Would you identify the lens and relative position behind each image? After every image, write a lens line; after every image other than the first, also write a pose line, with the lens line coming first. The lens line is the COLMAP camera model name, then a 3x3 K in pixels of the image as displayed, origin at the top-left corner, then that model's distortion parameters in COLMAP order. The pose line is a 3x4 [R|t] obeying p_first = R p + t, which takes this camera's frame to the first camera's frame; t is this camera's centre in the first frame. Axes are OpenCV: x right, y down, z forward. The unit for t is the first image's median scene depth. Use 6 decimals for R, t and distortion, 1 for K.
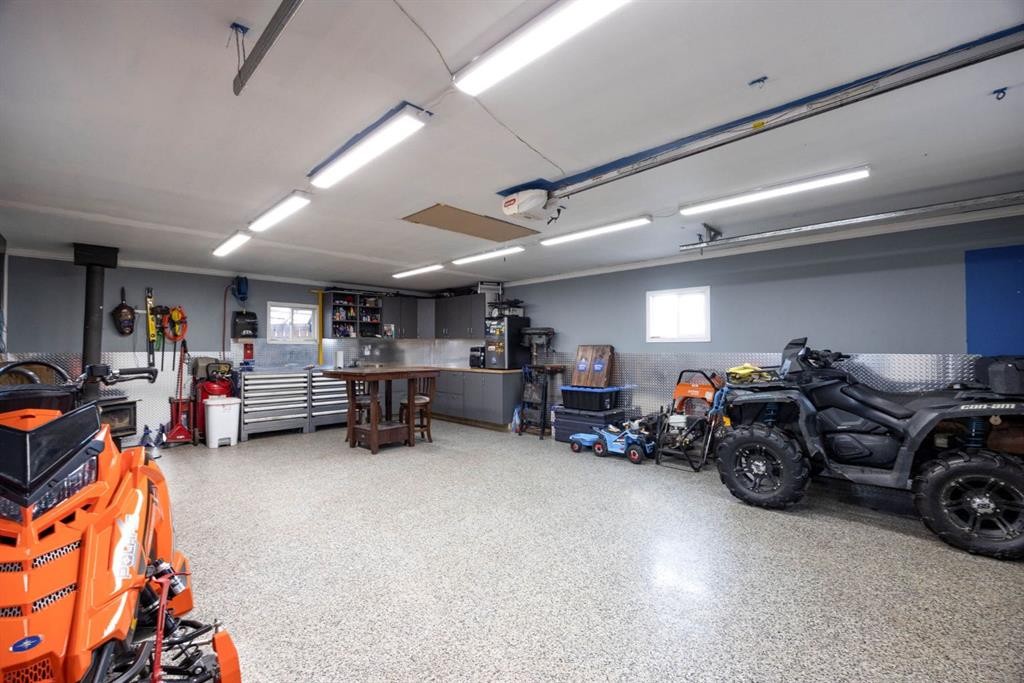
lens RADIAL K [[437.0, 0, 515.9], [0, 437.0, 341.9], [0, 0, 1]] dist [-0.014844, 0.000083]
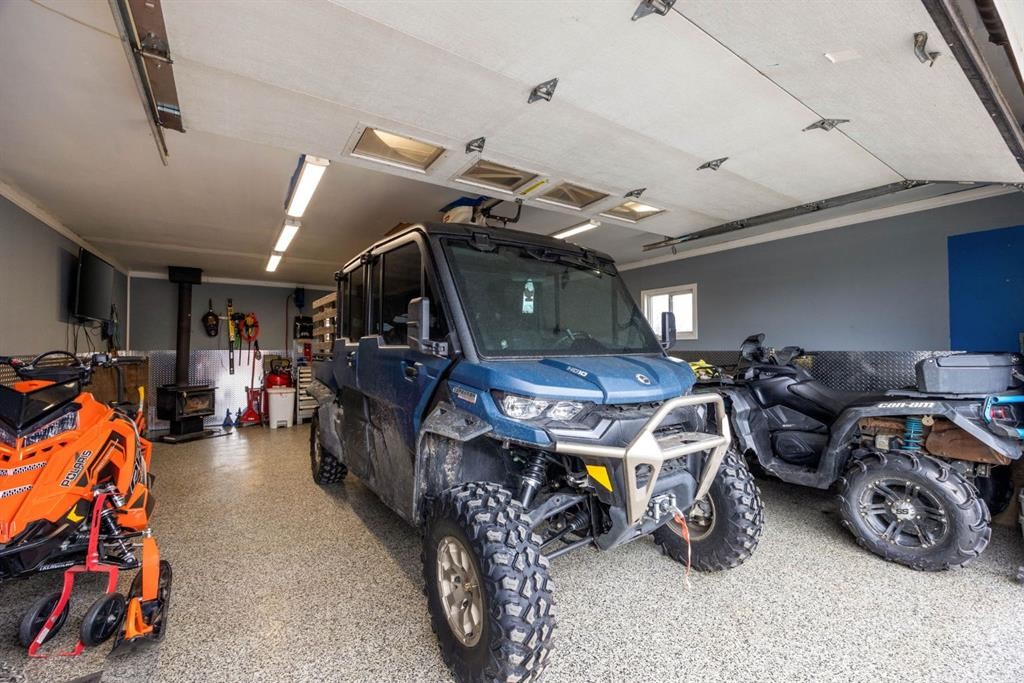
lens RADIAL K [[426.8, 0, 512.0], [0, 426.8, 341.5], [0, 0, 1]] dist [-0.009712, 0.000085]
pose [[0.978708, -0.004090, -0.205215, 0.207943], [0.003554, 0.999989, -0.002982, 0.005420], [0.205225, 0.002190, 0.978712, -0.036482]]
